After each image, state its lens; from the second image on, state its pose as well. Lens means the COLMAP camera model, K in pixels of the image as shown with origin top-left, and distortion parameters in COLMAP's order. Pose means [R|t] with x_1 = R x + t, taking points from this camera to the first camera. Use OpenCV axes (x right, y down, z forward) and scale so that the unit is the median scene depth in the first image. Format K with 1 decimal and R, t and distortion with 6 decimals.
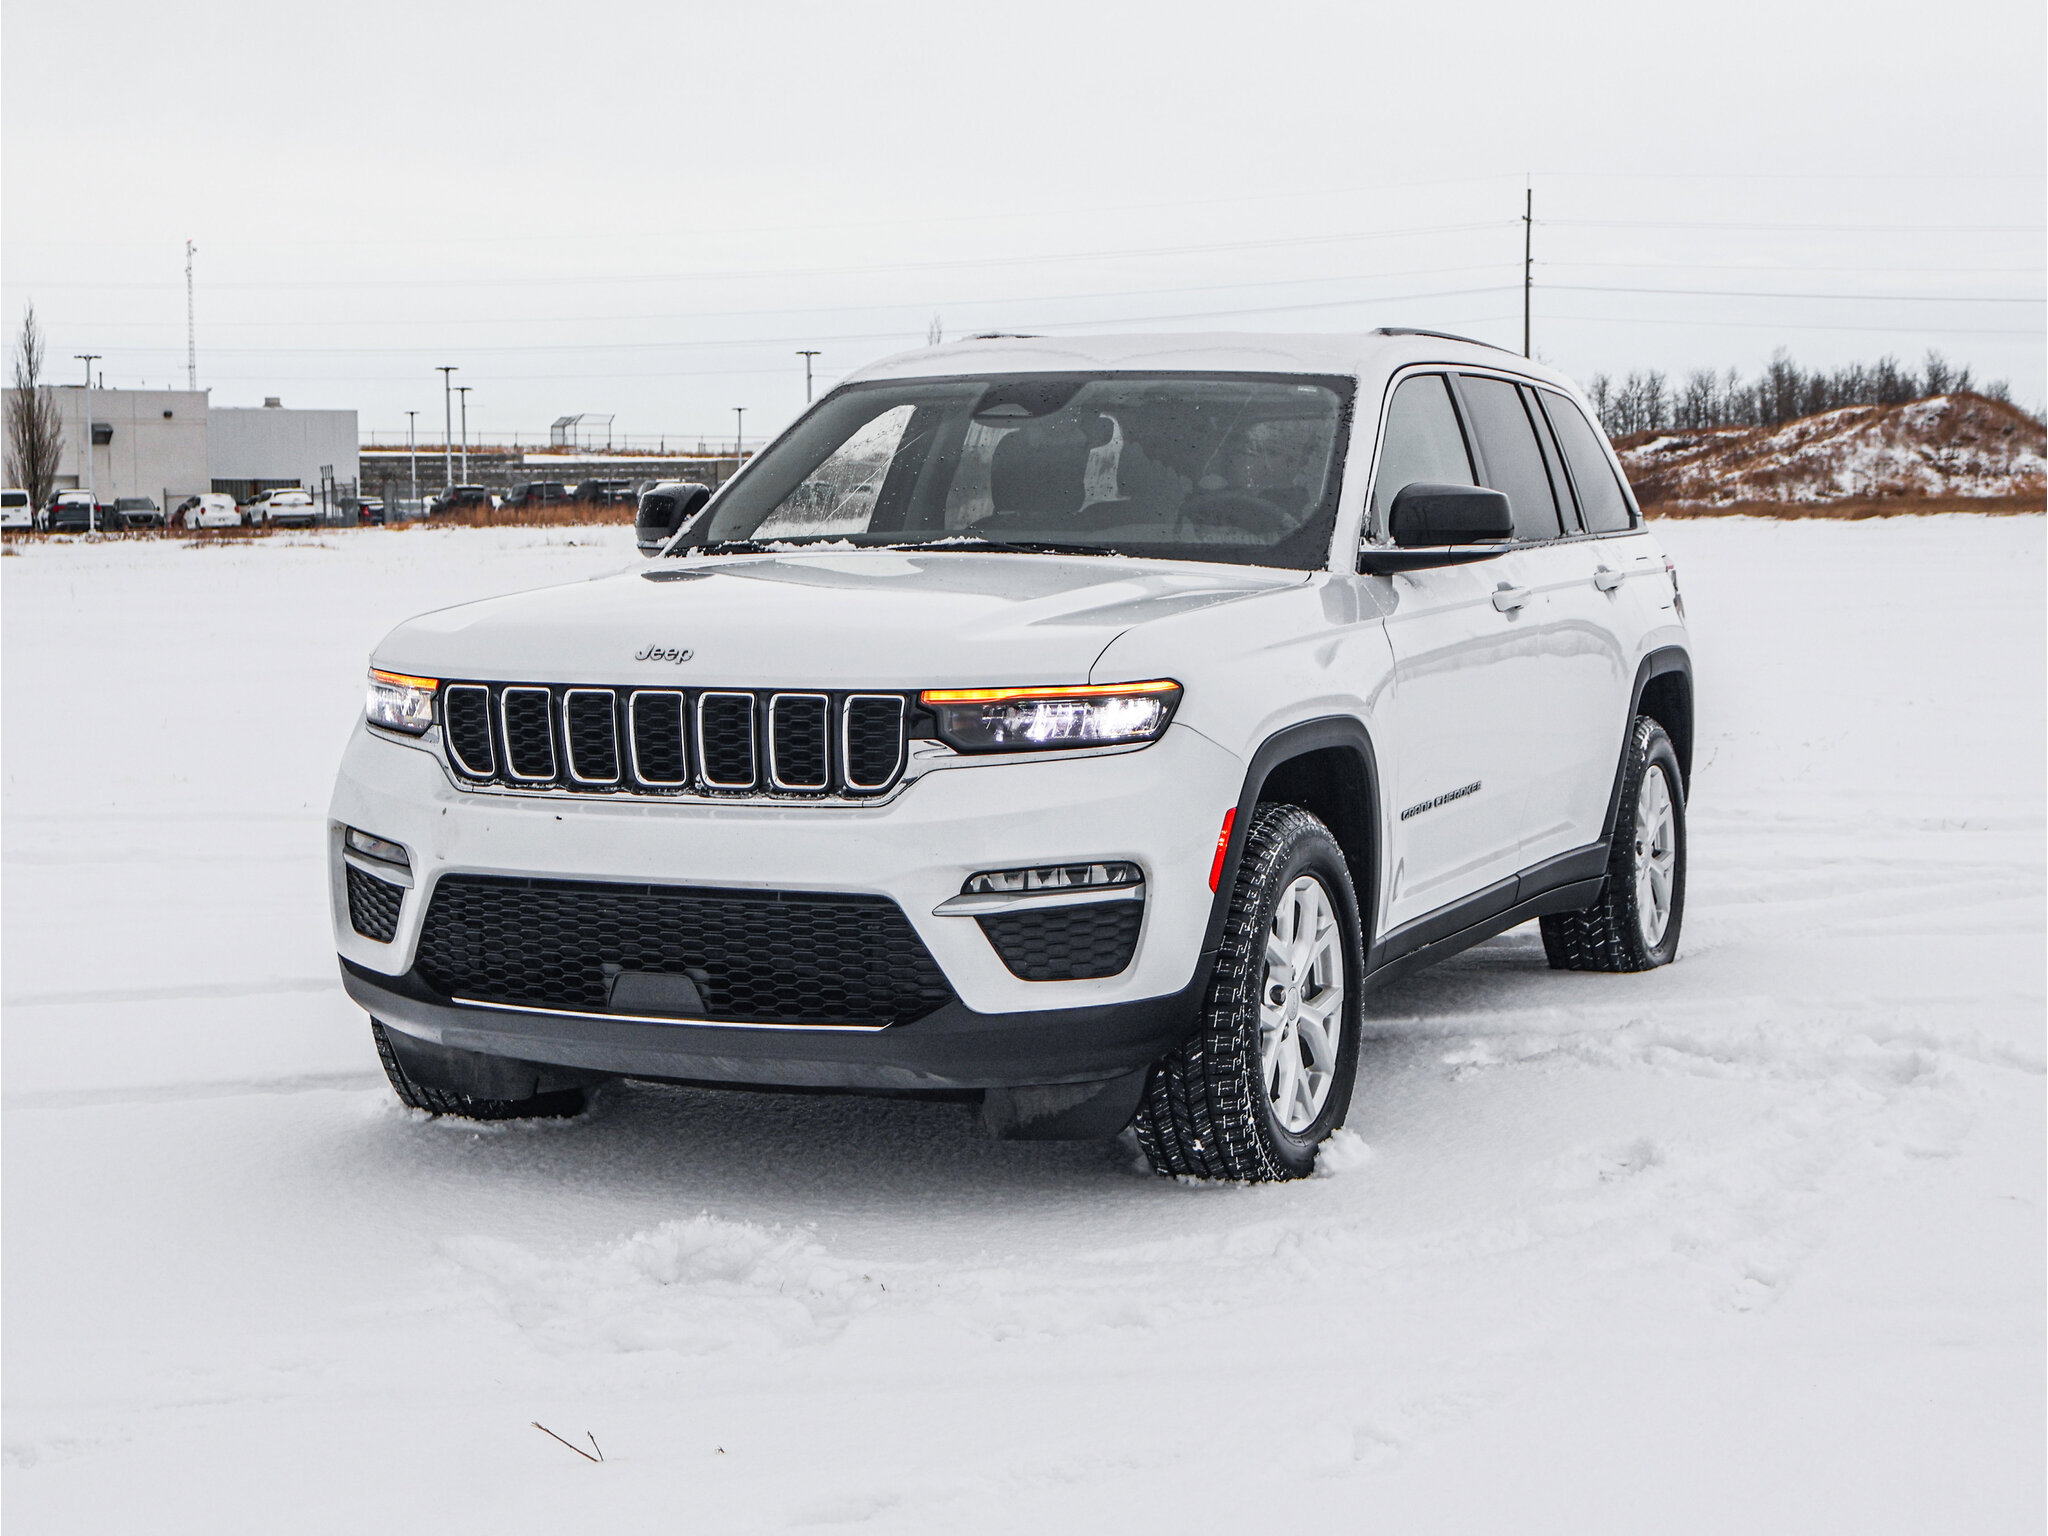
lens RADIAL K [[3436.9, 0, 1023.8], [0, 3436.9, 773.5], [0, 0, 1]] dist [0.005408, 0.000000]
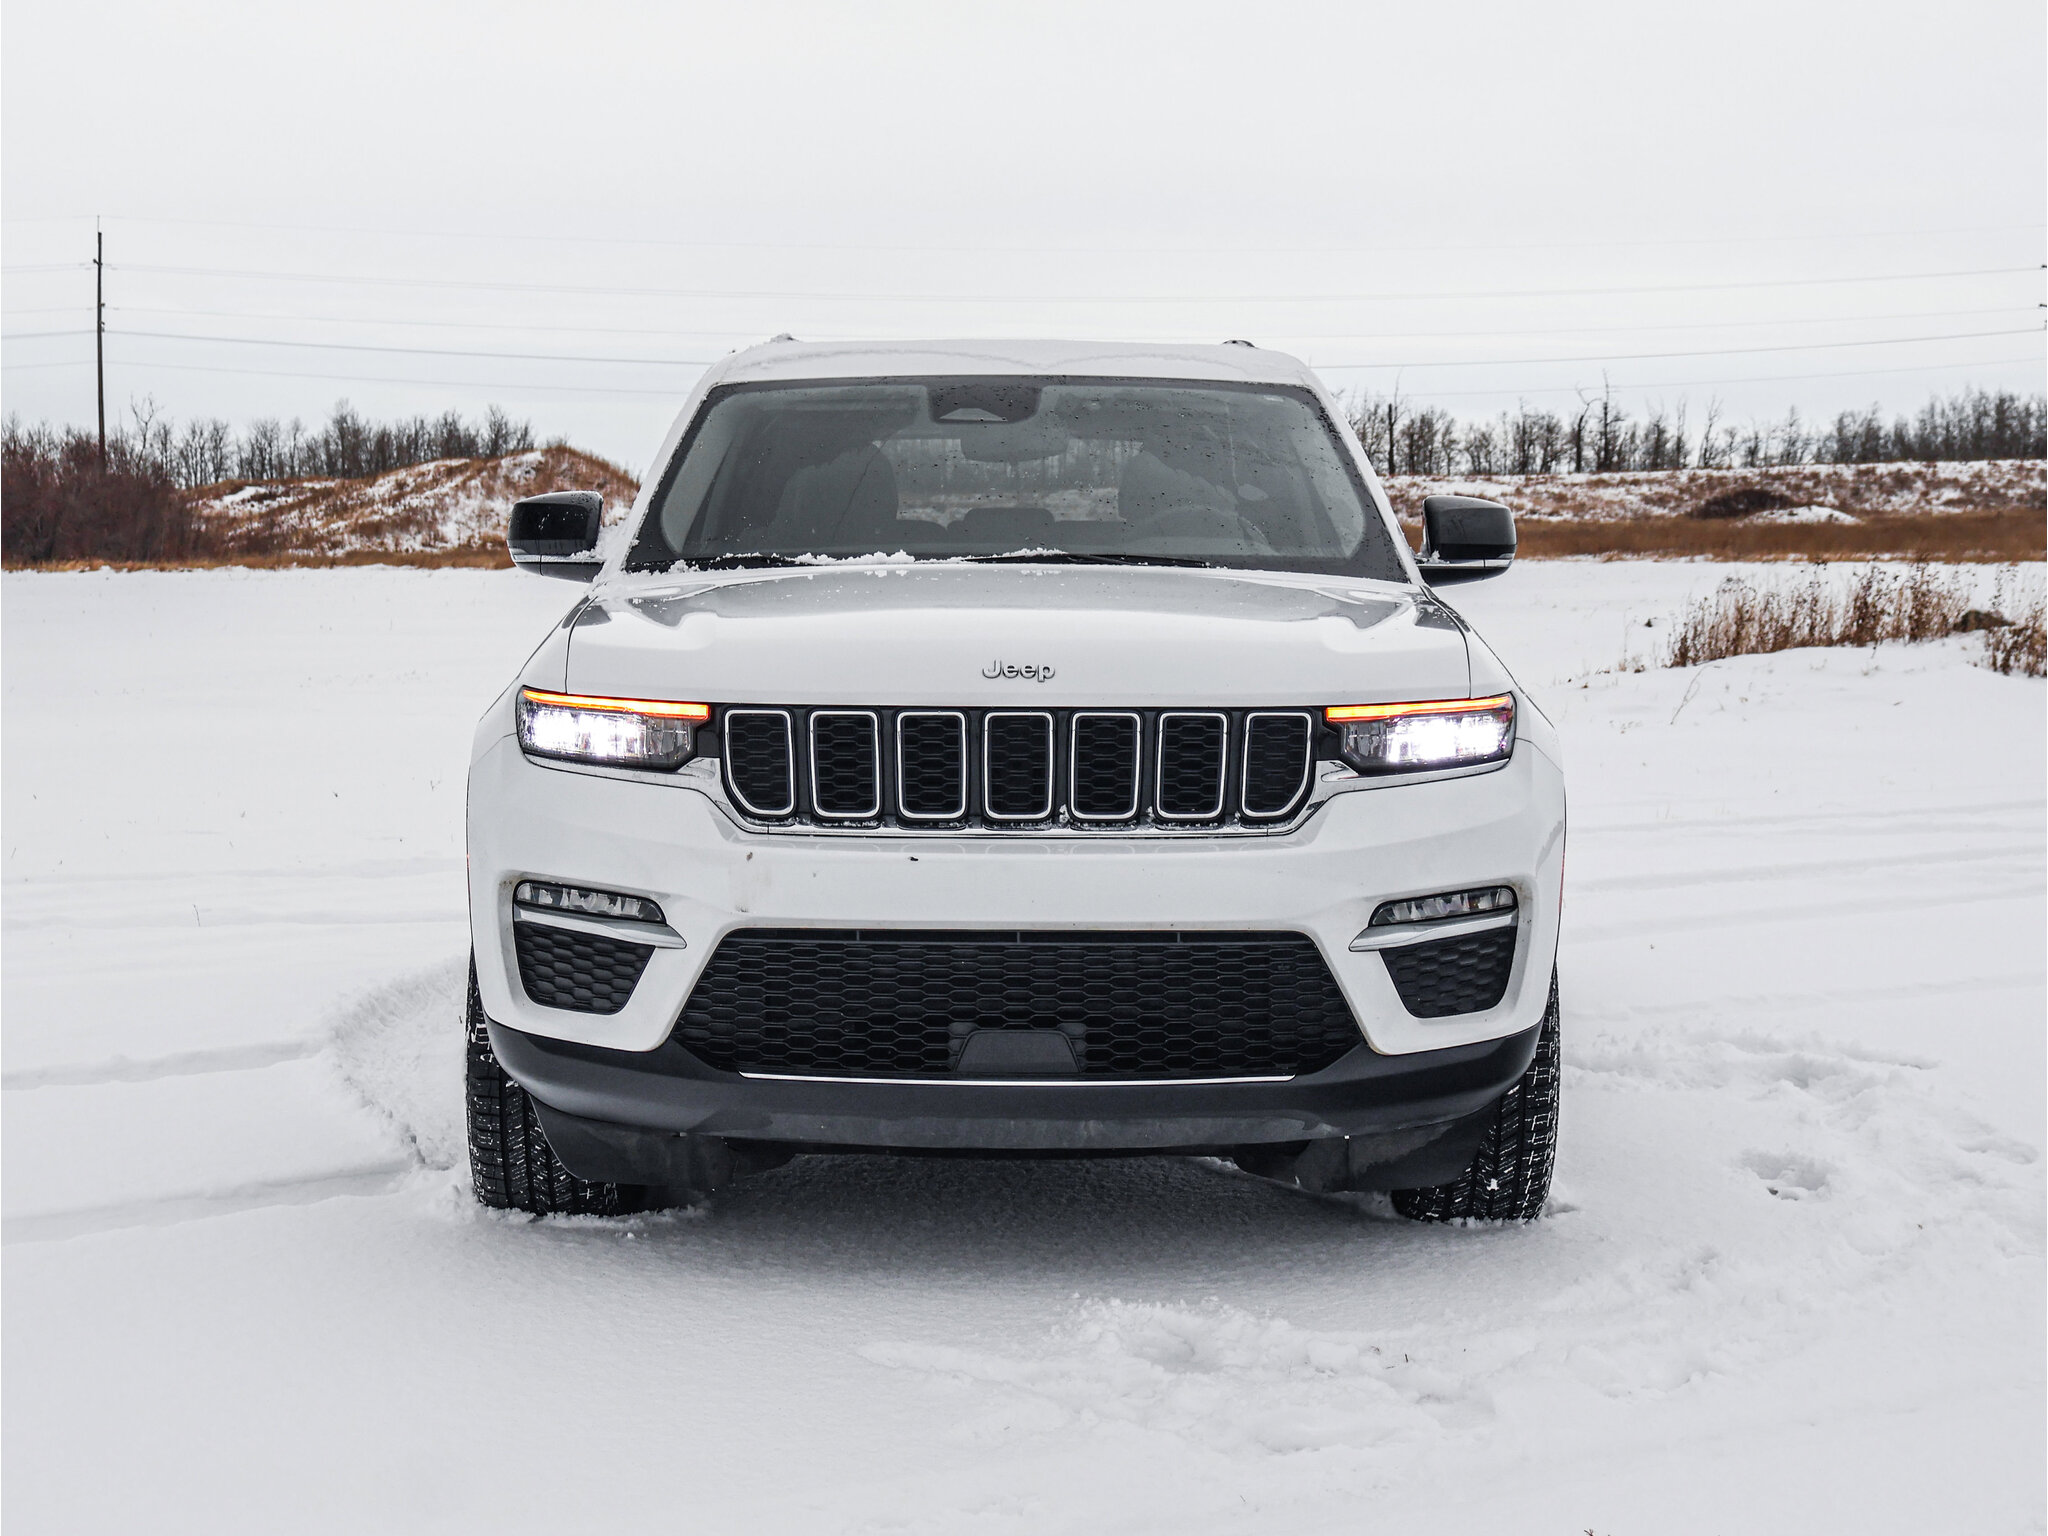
lens RADIAL K [[3436.9, 0, 1023.8], [0, 3436.9, 761.5], [0, 0, 1]] dist [0.005408, 0.000000]
pose [[0.918121, -0.018772, 0.395855, -0.447570], [0.025975, 0.999580, -0.012843, 0.000149], [-0.395447, 0.022074, 0.918223, 0.179276]]
